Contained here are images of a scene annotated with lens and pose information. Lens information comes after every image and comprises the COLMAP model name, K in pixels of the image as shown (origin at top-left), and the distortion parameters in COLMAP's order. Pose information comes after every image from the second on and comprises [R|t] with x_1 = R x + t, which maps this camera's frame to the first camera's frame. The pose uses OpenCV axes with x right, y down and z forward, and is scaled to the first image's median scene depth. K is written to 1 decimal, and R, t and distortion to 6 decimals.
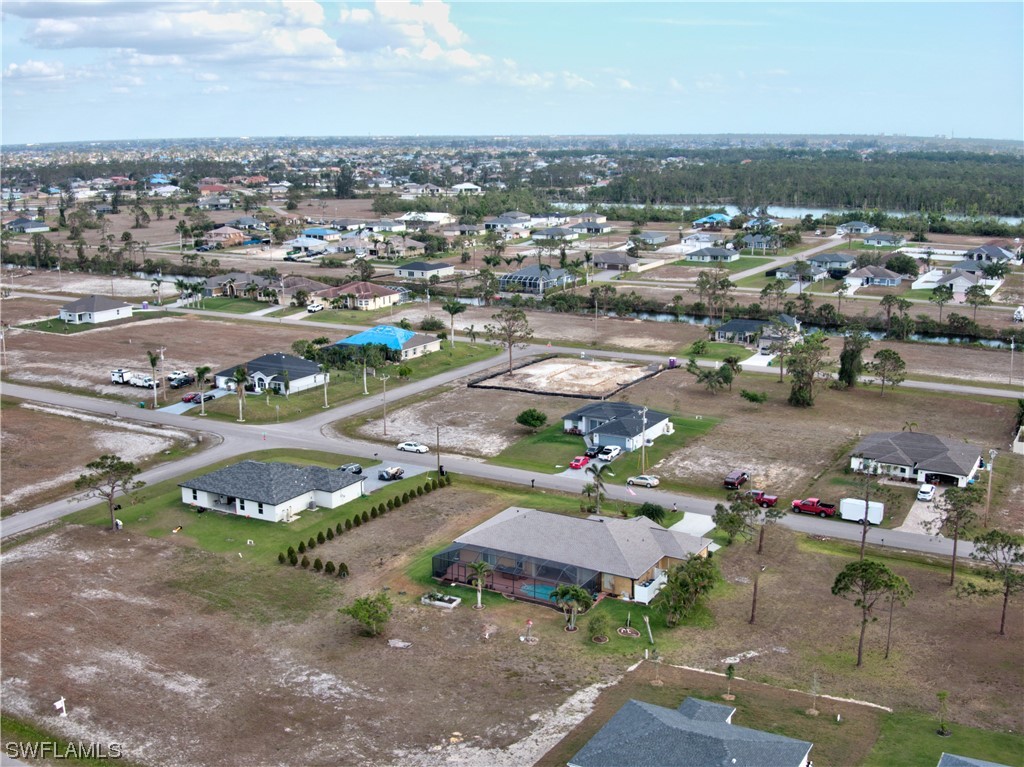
lens RADIAL K [[1147.9, 0, 503.5], [0, 1147.9, 380.2], [0, 0, 1]] dist [-0.041872, 0.000000]
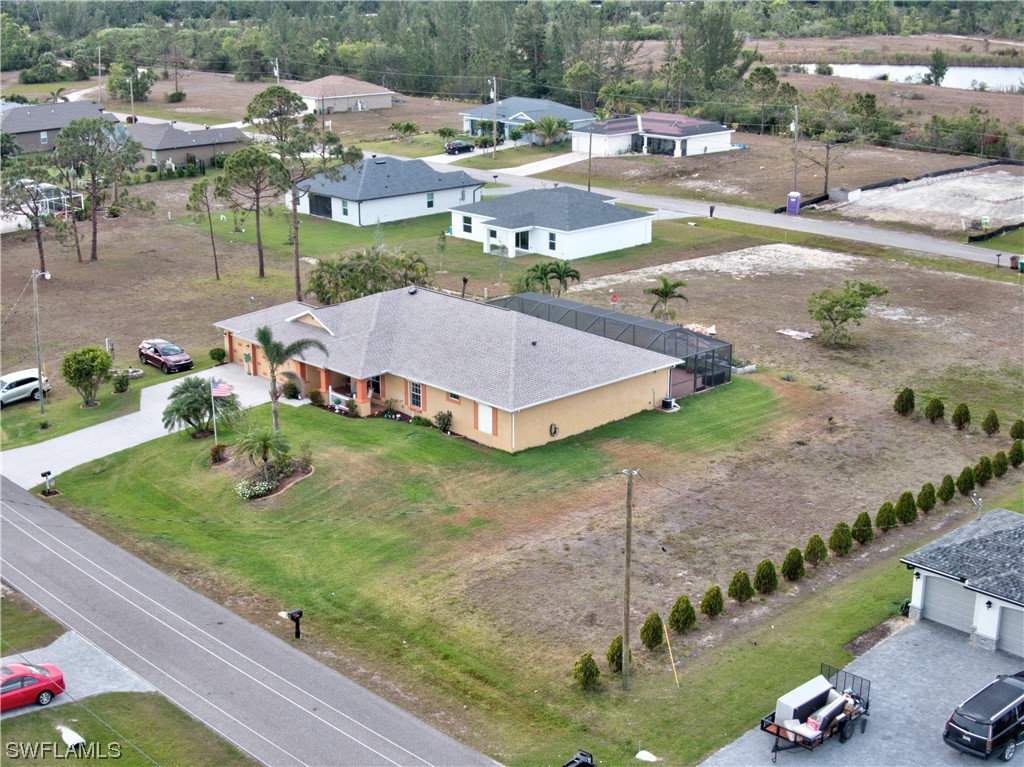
lens RADIAL K [[1423.6, 0, 505.1], [0, 1423.6, 382.7], [0, 0, 1]] dist [0.036721, 0.000000]
pose [[-0.957858, -0.066402, 0.279461, -0.117039], [0.076433, 0.878916, 0.470813, -0.122125], [-0.276885, 0.472332, -0.836801, 1.261123]]
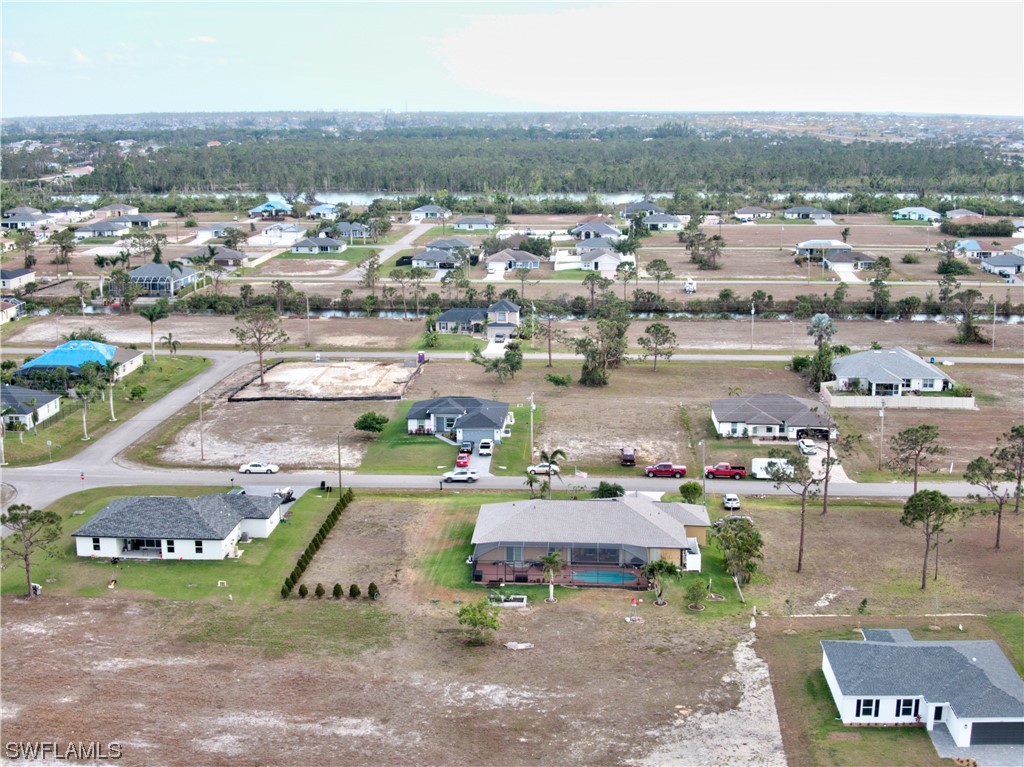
lens RADIAL K [[1333.3, 0, 517.0], [0, 1333.3, 381.4], [0, 0, 1]] dist [-0.007995, 0.000000]
pose [[0.892570, -0.086206, 0.442592, -0.389679], [0.092001, 0.995723, 0.008405, 0.003521], [-0.441424, 0.033217, 0.896684, 0.010355]]
